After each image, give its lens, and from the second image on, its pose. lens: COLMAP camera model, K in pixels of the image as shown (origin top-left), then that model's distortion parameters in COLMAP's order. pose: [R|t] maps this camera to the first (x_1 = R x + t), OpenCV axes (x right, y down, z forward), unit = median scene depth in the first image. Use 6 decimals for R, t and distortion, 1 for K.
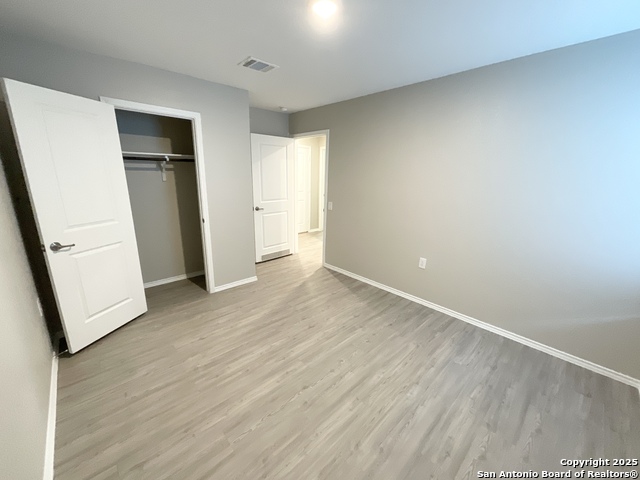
lens RADIAL K [[259.6, 0, 319.6], [0, 259.6, 238.8], [0, 0, 1]] dist [-0.000949, 0.000454]
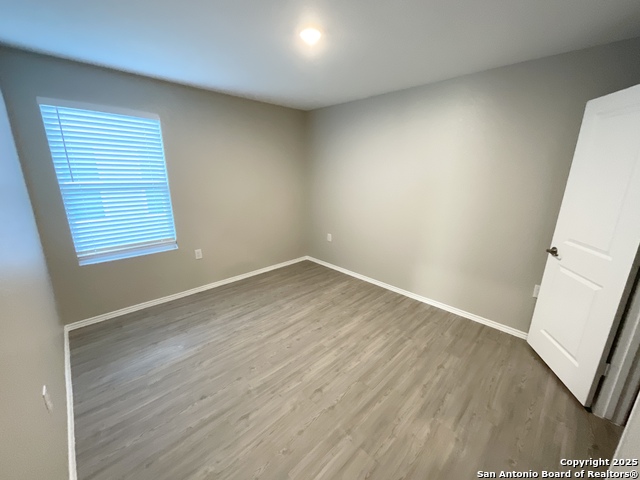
lens RADIAL K [[259.6, 0, 319.6], [0, 259.6, 238.8], [0, 0, 1]] dist [-0.000949, 0.000454]
pose [[-0.999410, -0.019568, -0.028239, -0.006941], [-0.030783, 0.875020, 0.483107, -0.471392], [0.015257, 0.483692, -0.875106, 1.778289]]
